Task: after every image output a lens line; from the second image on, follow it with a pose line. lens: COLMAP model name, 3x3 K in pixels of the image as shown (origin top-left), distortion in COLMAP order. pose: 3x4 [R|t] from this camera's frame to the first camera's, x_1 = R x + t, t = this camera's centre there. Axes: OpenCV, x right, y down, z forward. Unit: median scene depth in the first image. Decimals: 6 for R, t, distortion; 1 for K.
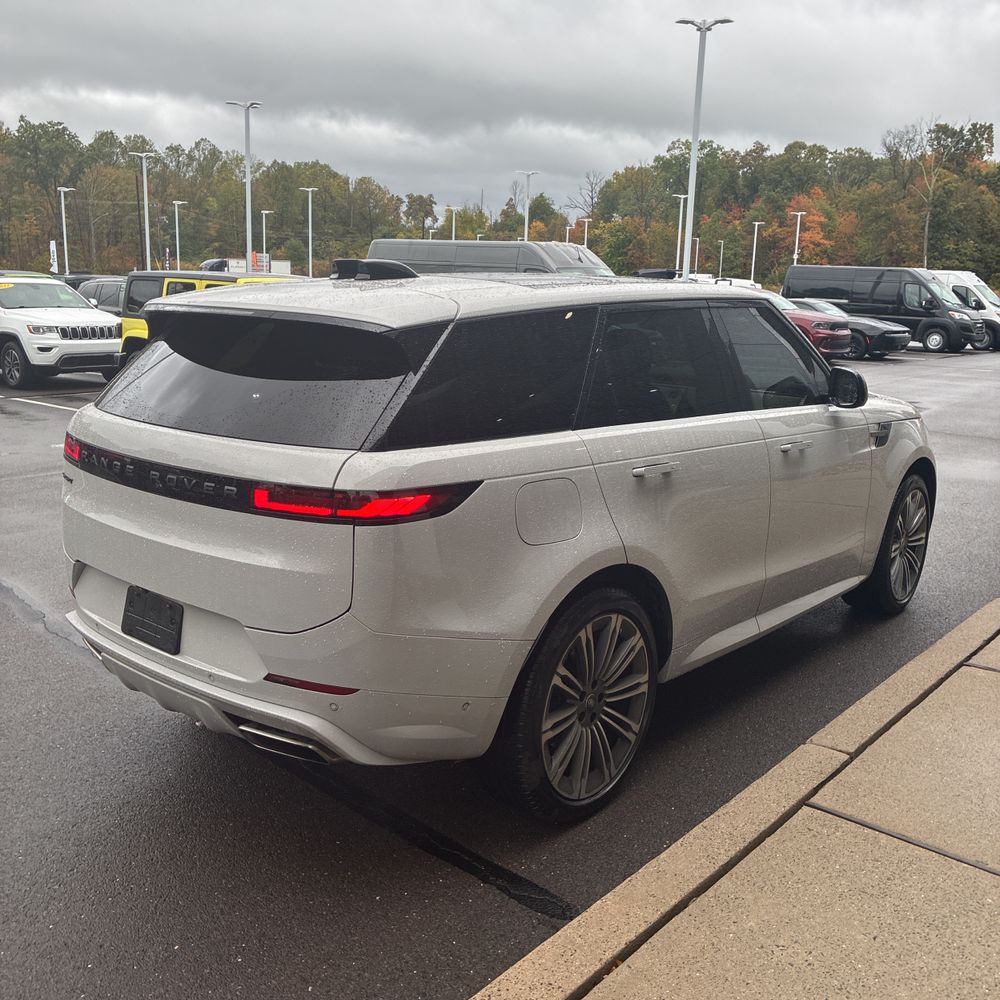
lens RADIAL K [[999.8, 0, 498.5], [0, 999.8, 480.8], [0, 0, 1]] dist [0.041817, -0.033361]
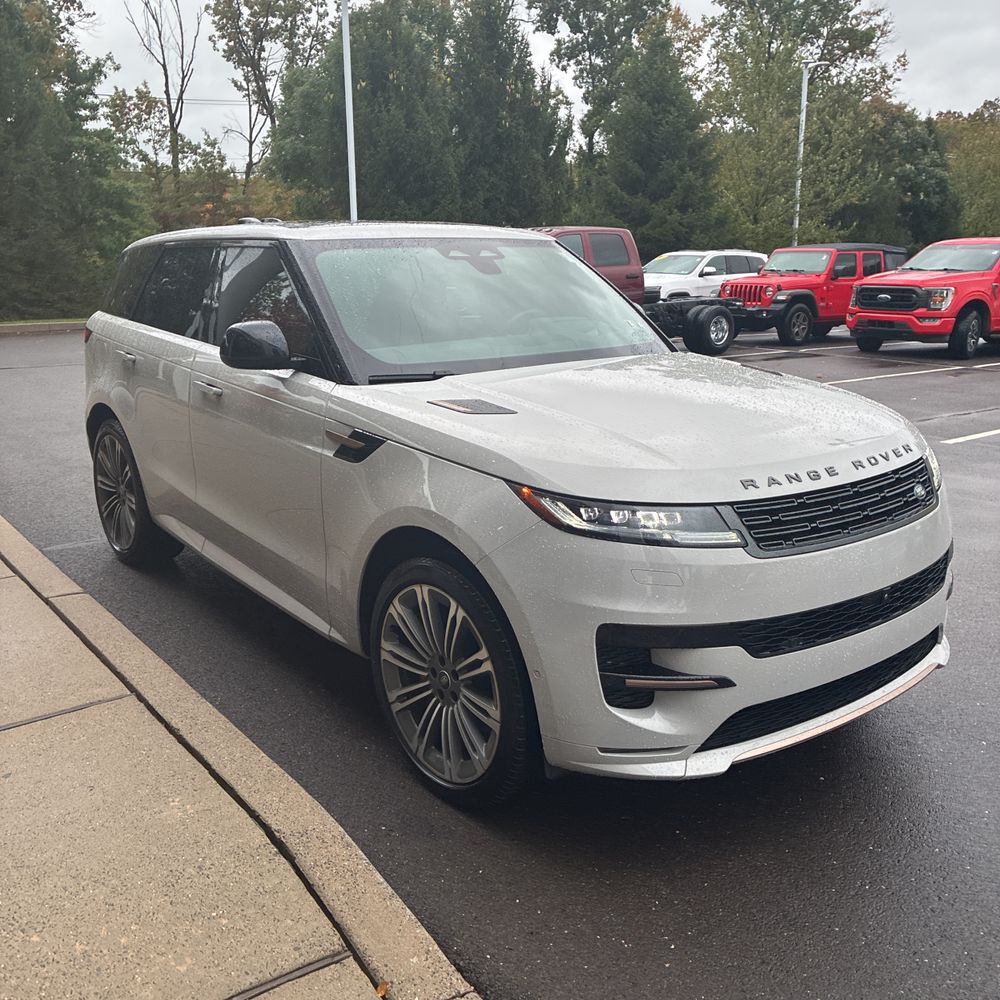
lens RADIAL K [[999.8, 0, 498.5], [0, 999.8, 480.8], [0, 0, 1]] dist [0.041817, -0.033361]
pose [[-0.194812, 0.206265, -0.958907, 1.391334], [-0.194448, 0.950113, 0.243877, -0.282585], [0.961373, 0.233968, -0.144986, 1.661627]]
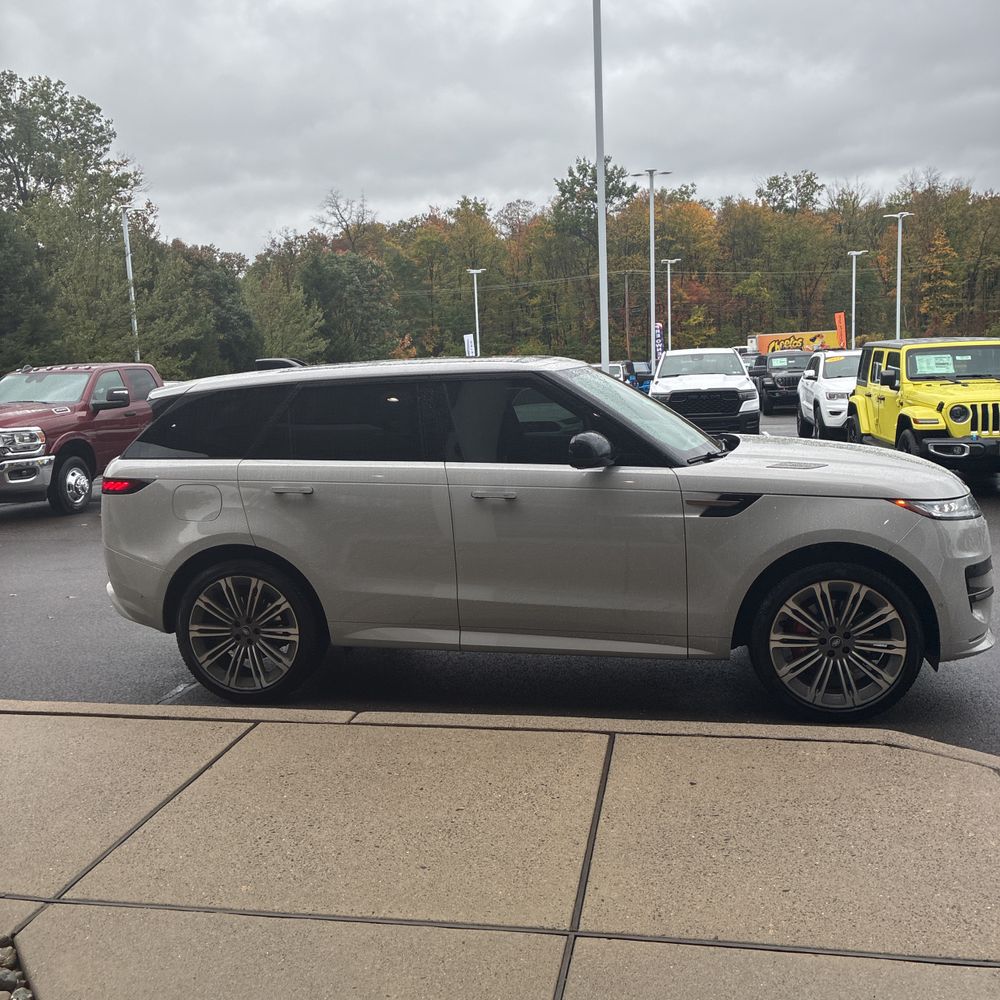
lens RADIAL K [[999.8, 0, 498.5], [0, 999.8, 480.8], [0, 0, 1]] dist [0.041817, -0.033361]
pose [[0.496576, 0.064815, -0.865570, 1.516848], [-0.119265, 0.992845, 0.005923, -0.067746], [0.859760, 0.100291, 0.500753, 0.477213]]
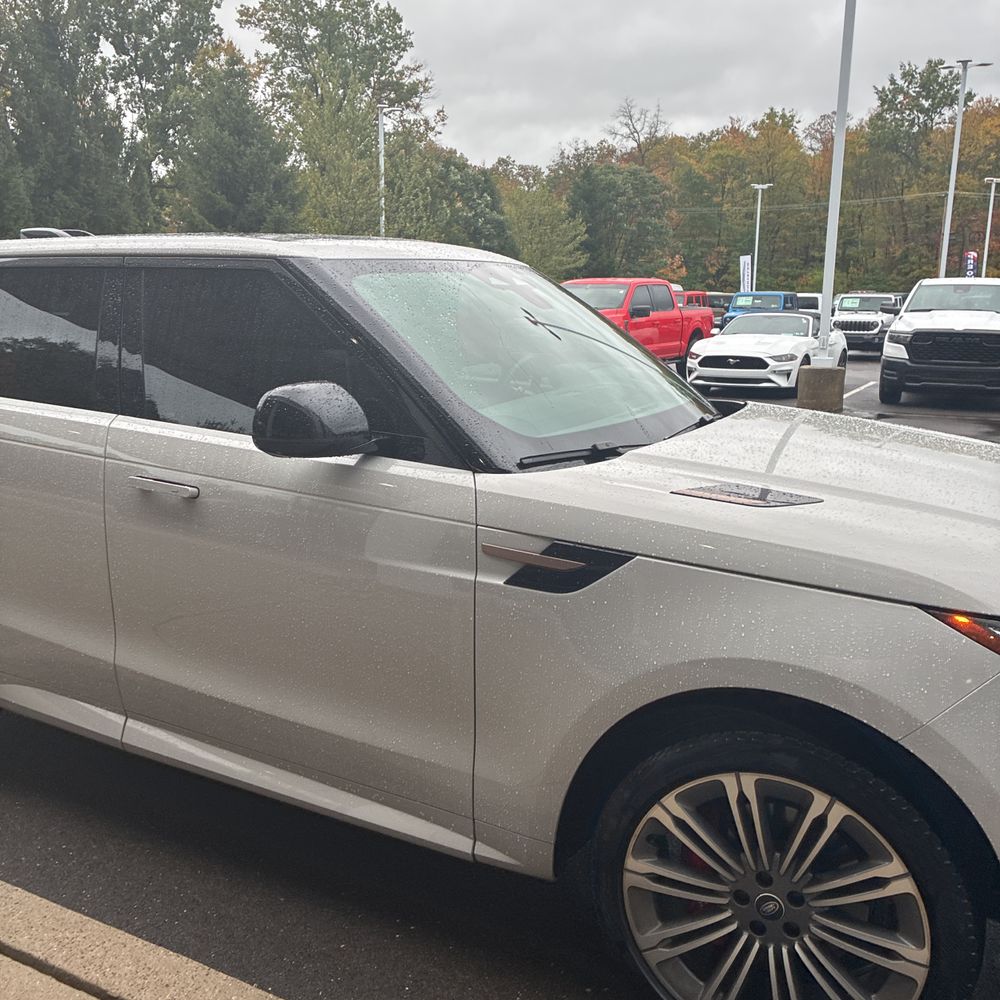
lens RADIAL K [[999.8, 0, 498.5], [0, 999.8, 480.8], [0, 0, 1]] dist [0.041817, -0.033361]
pose [[0.234600, 0.171334, -0.956874, 1.090488], [-0.197533, 0.972210, 0.125650, -0.183283], [0.951811, 0.159536, 0.261925, 1.193873]]
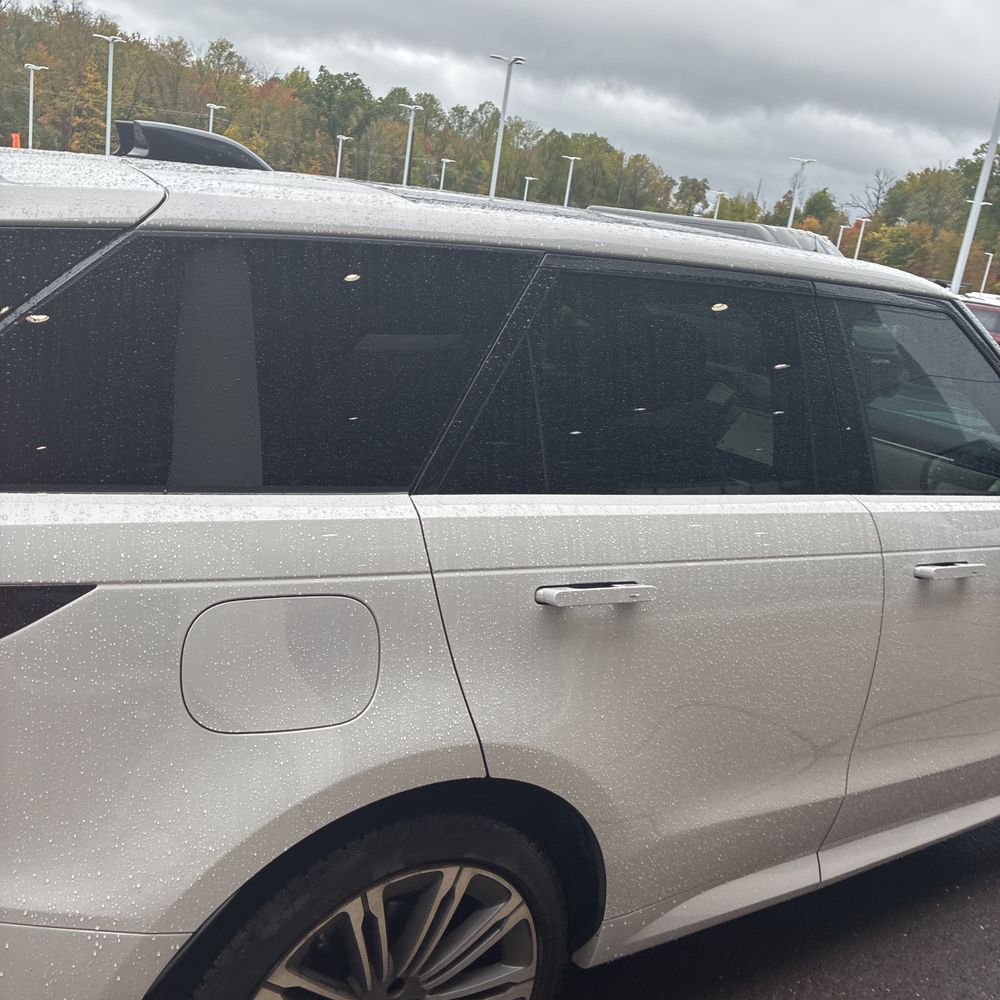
lens RADIAL K [[1005.0, 0, 487.0], [0, 1005.0, 504.1], [0, 0, 1]] dist [0.009385, 0.032059]
pose [[0.960491, 0.169777, -0.220527, 0.194799], [-0.160437, 0.985237, 0.059733, -0.072140], [0.227413, -0.021992, 0.973550, 0.469283]]
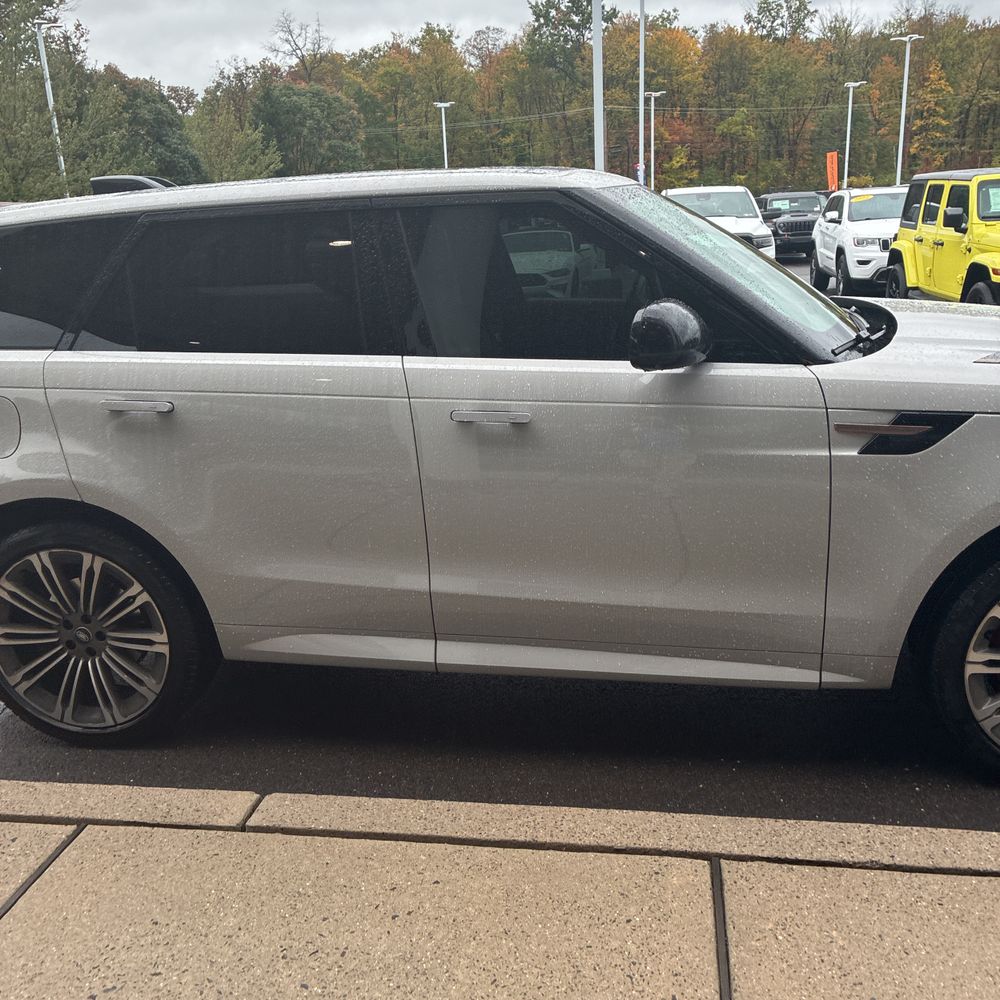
lens RADIAL K [[1007.8, 0, 508.3], [0, 1007.8, 498.6], [0, 0, 1]] dist [0.019664, 0.010500]
pose [[0.528694, 0.196468, -0.825762, 1.000151], [-0.112526, 0.980480, 0.161234, -0.103697], [0.841321, 0.007677, 0.540482, 0.745970]]
